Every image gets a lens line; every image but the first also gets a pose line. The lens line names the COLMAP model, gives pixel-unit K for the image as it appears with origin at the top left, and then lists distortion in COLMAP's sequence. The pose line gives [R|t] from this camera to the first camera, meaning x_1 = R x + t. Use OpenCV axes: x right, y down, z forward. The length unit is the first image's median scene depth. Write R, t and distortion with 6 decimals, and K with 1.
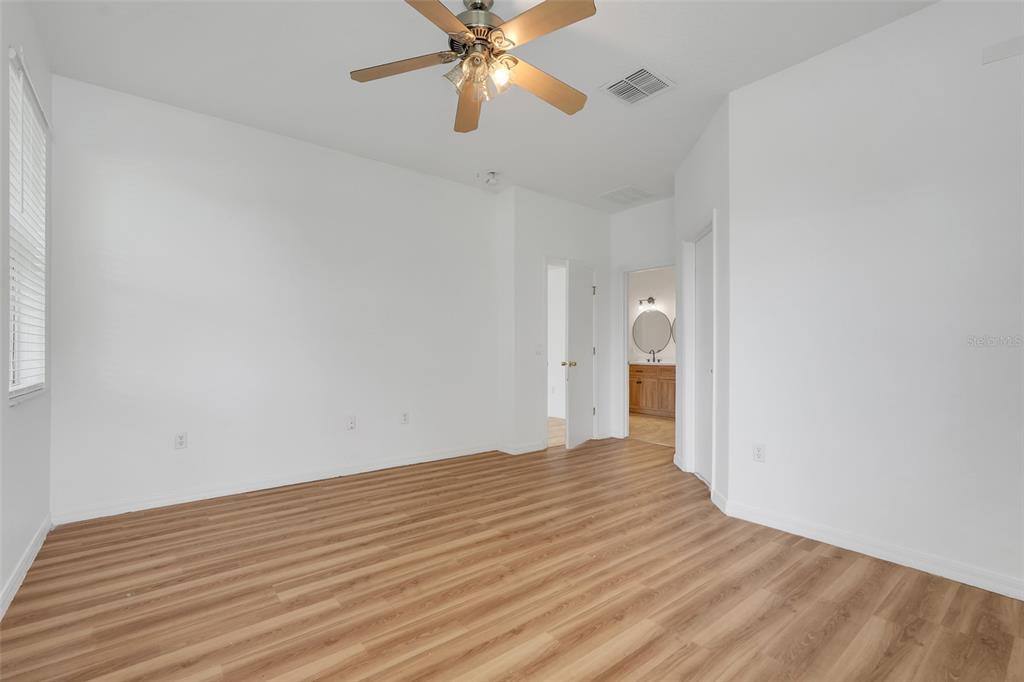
lens RADIAL K [[451.6, 0, 510.6], [0, 451.6, 344.3], [0, 0, 1]] dist [-0.002527, 0.000048]
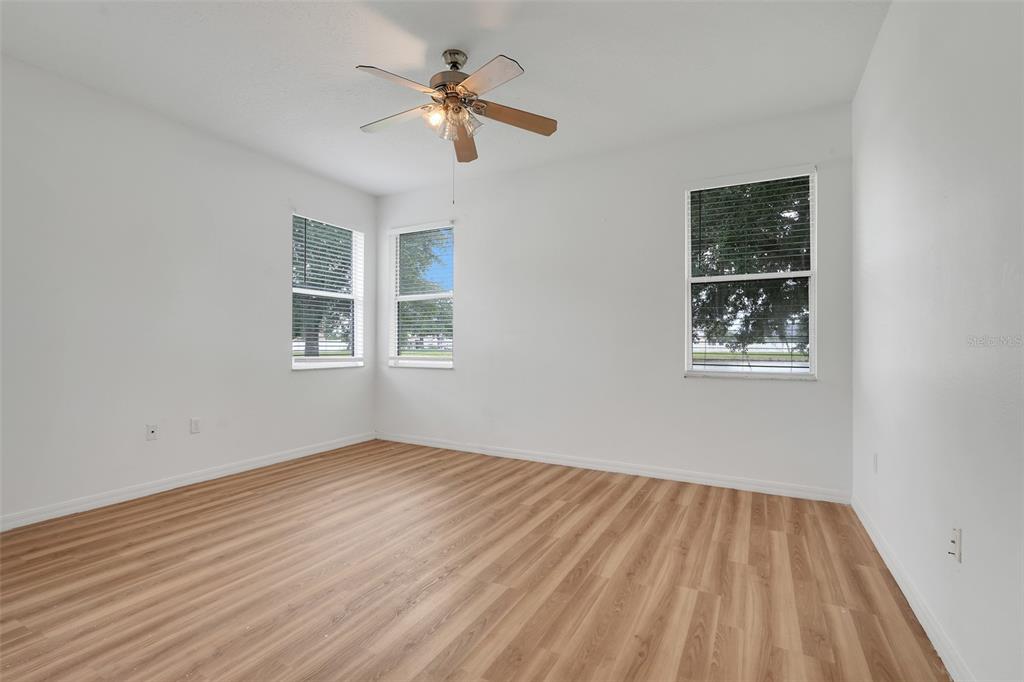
lens RADIAL K [[451.6, 0, 510.6], [0, 451.6, 344.3], [0, 0, 1]] dist [-0.002527, 0.000048]
pose [[-0.920966, -0.005411, -0.389605, 0.213572], [0.000448, 0.999888, -0.014945, 0.020613], [0.389642, -0.013938, -0.920861, 1.817389]]
